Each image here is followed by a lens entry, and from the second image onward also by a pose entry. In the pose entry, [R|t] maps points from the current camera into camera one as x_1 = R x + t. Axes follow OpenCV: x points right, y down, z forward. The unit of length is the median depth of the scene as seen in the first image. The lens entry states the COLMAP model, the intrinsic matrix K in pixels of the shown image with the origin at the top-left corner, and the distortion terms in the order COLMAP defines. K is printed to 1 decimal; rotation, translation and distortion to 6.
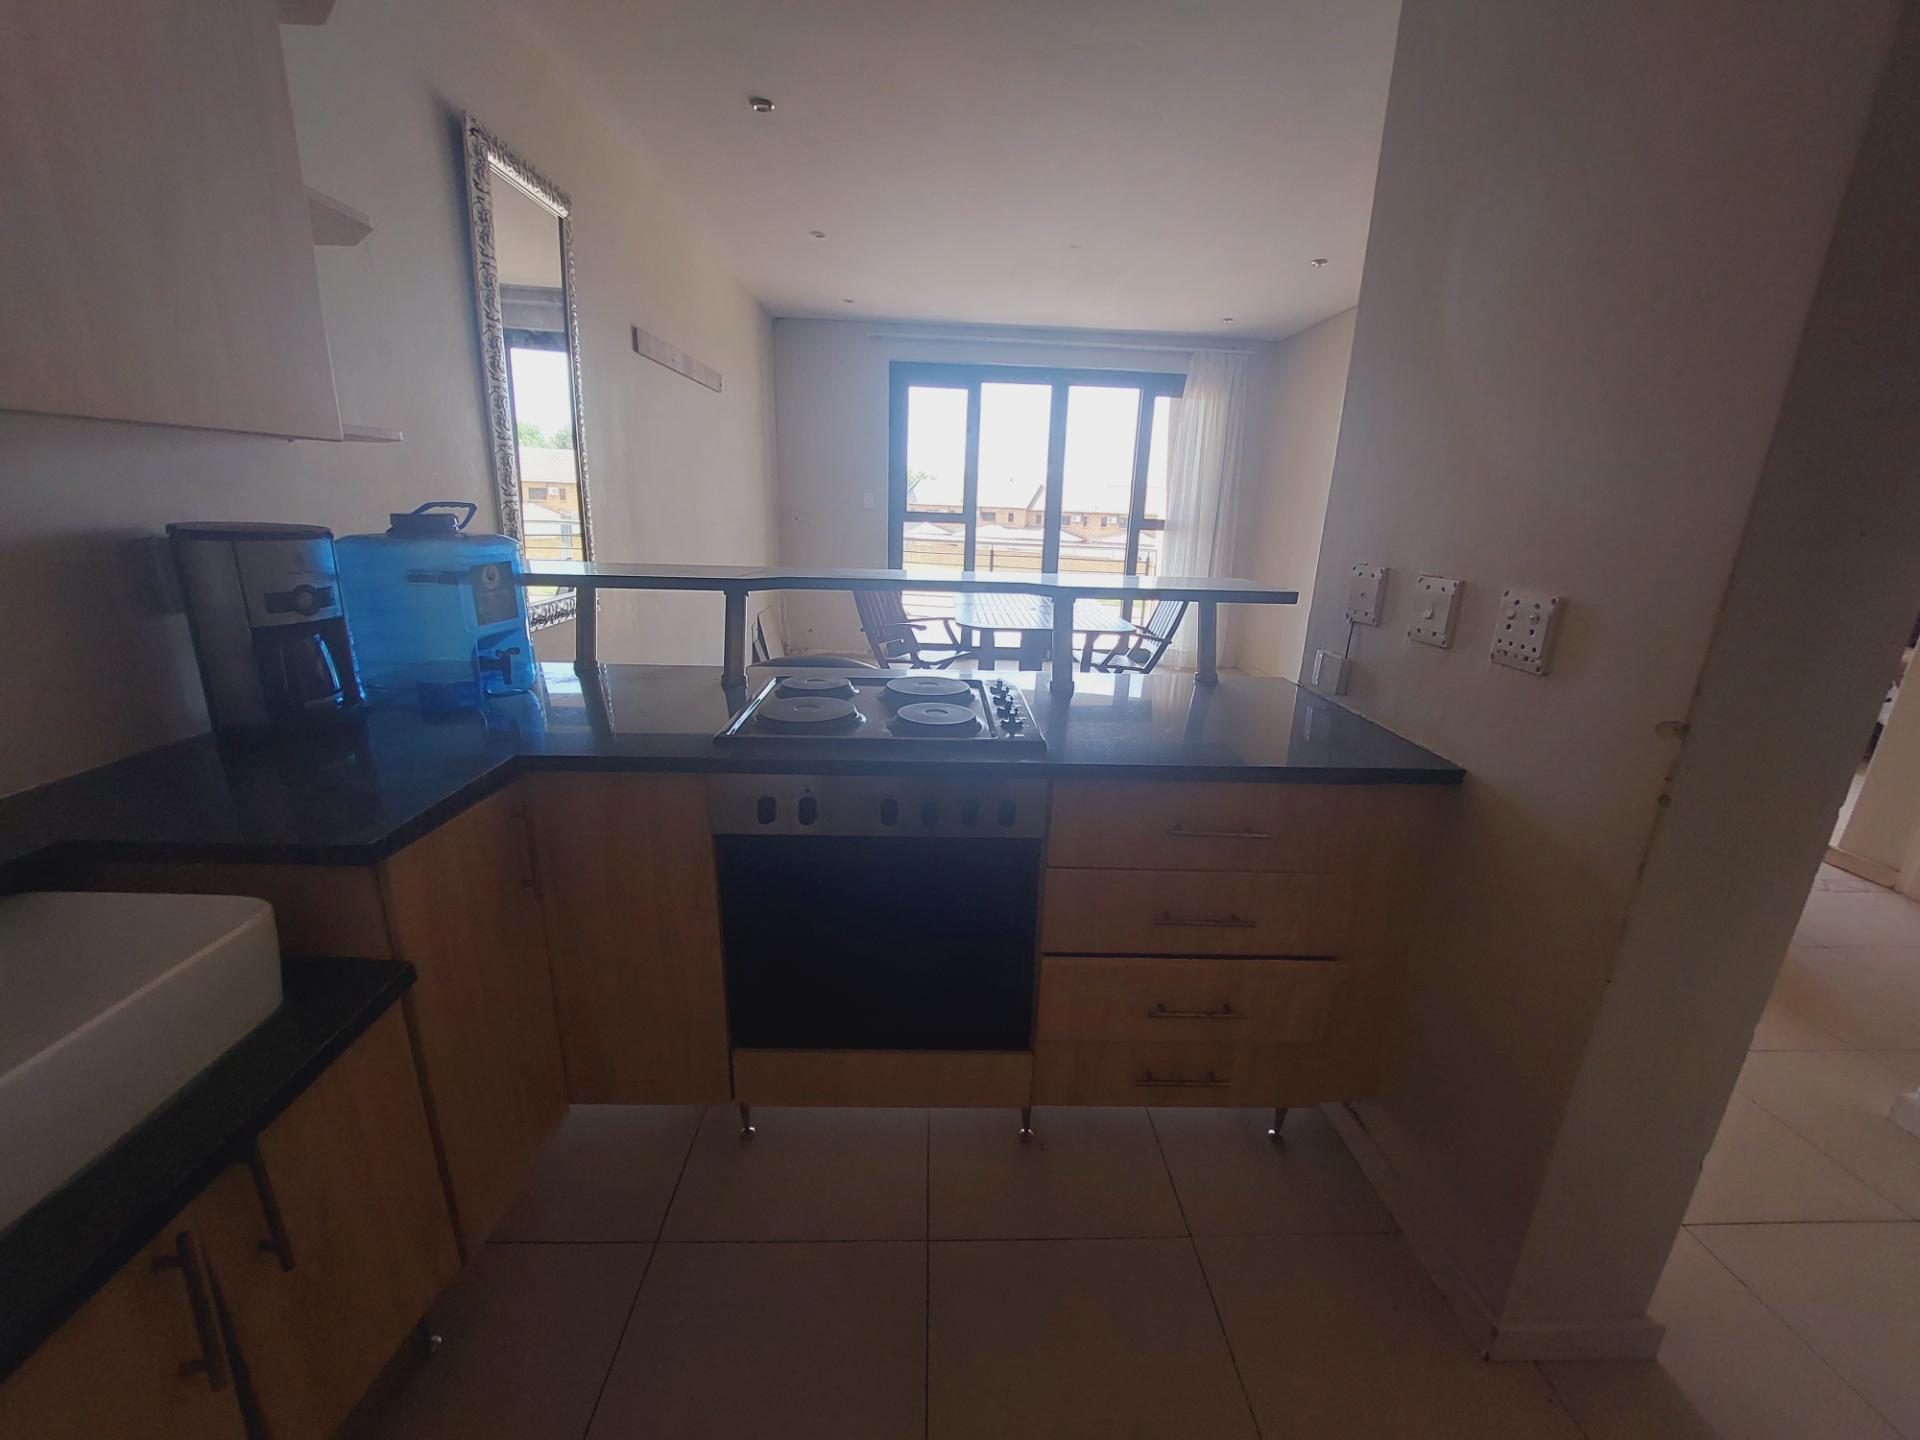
lens RADIAL K [[754.8, 0, 960.0], [0, 754.8, 720.0], [0, 0, 1]] dist [-0.017374, -0.000280]
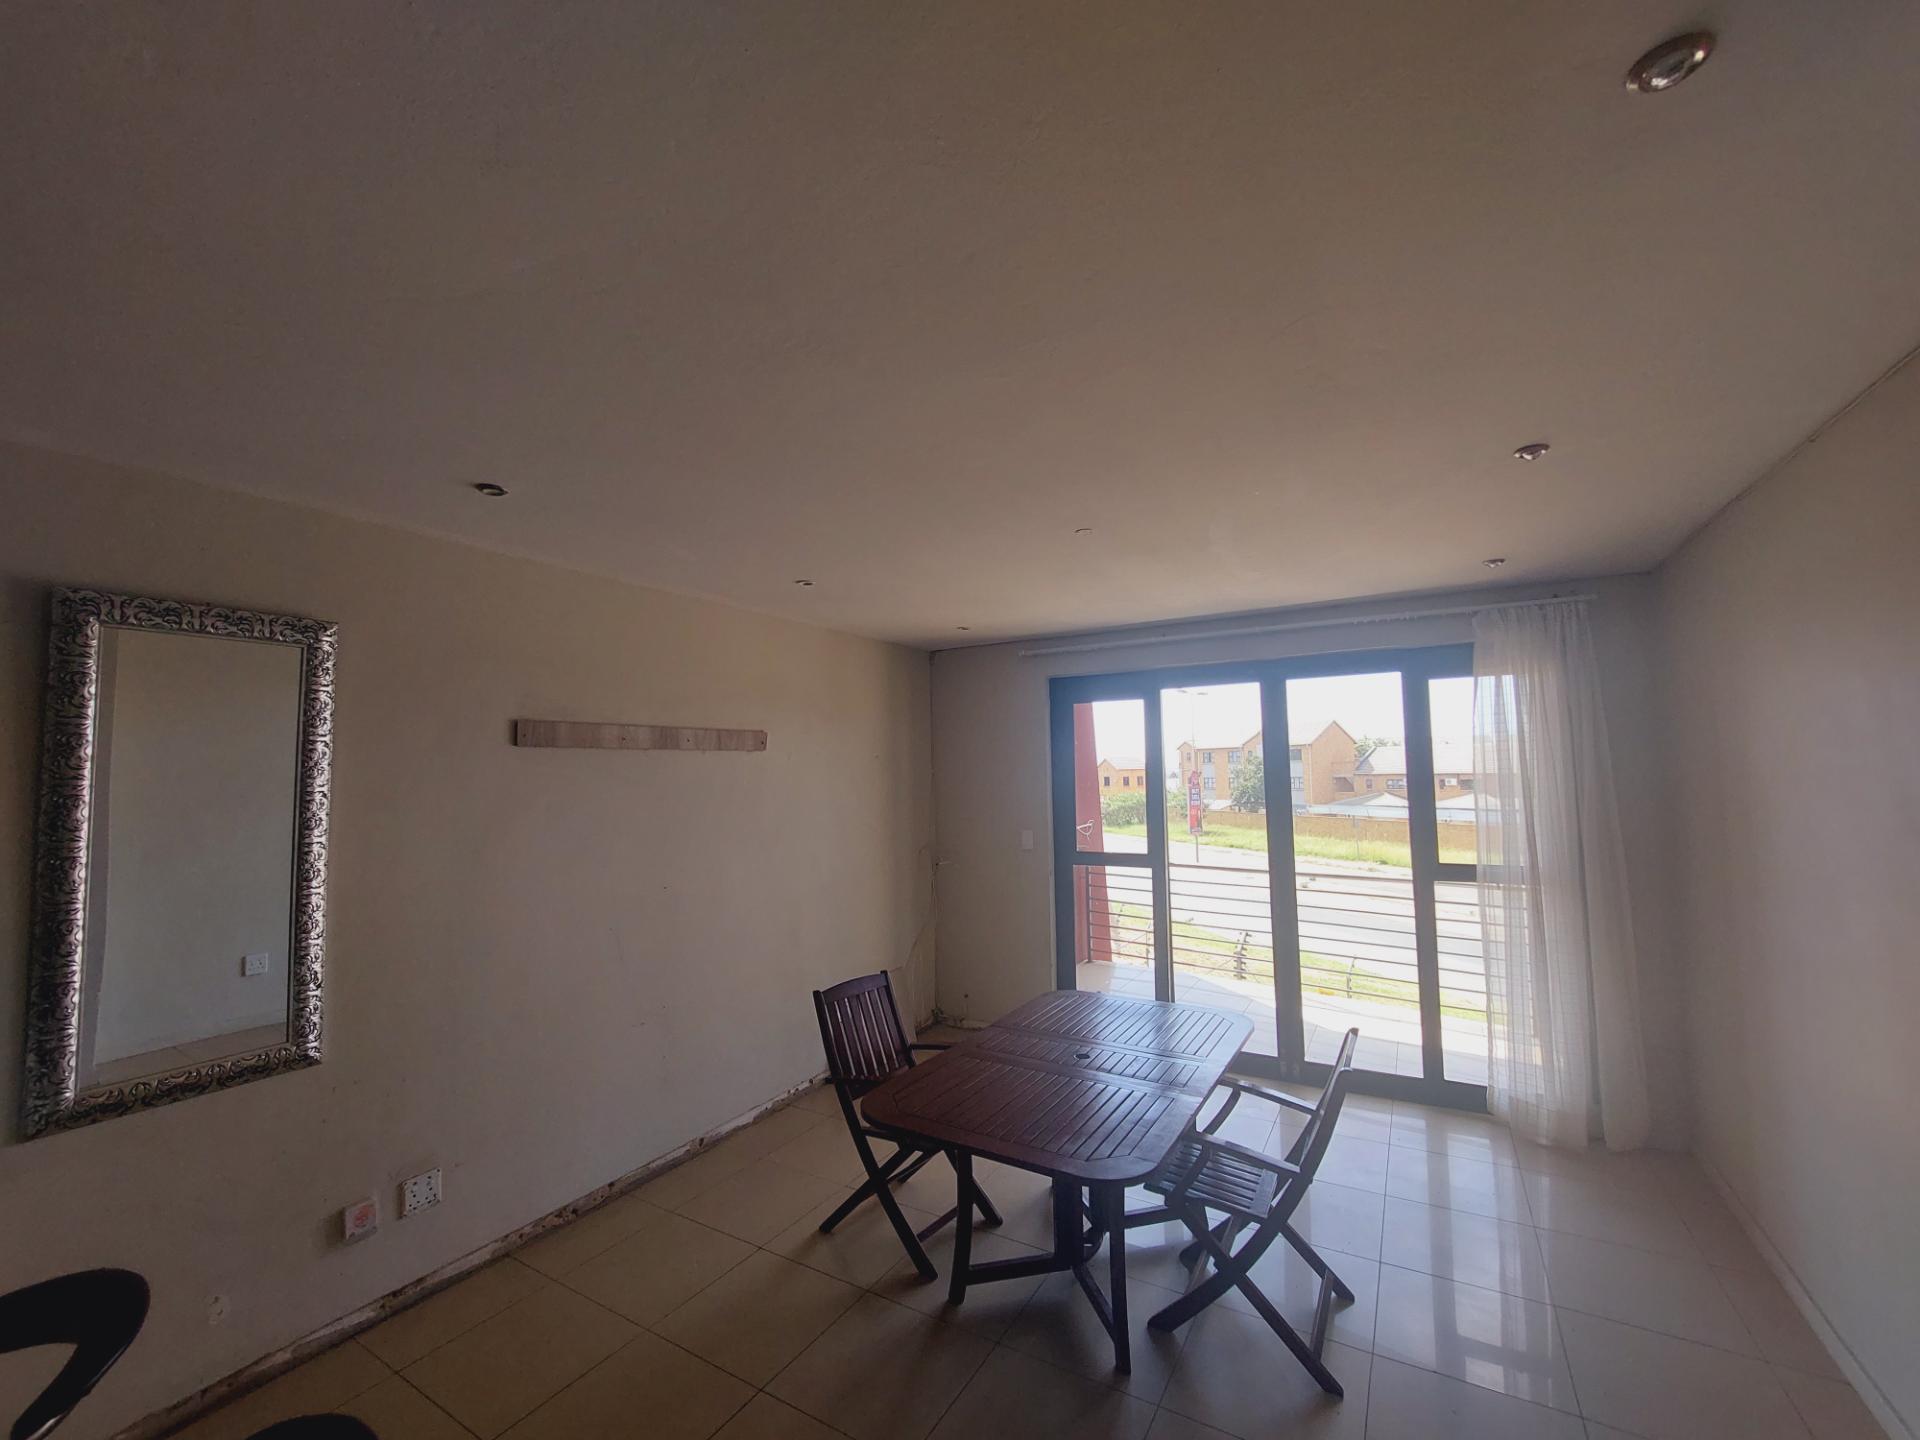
lens RADIAL K [[754.8, 0, 960.0], [0, 754.8, 720.0], [0, 0, 1]] dist [-0.017374, -0.000280]
pose [[0.845960, -0.086736, -0.526145, 0.261741], [-0.103808, 0.941019, -0.322036, -0.146215], [0.523044, 0.327048, 0.787061, 0.287199]]
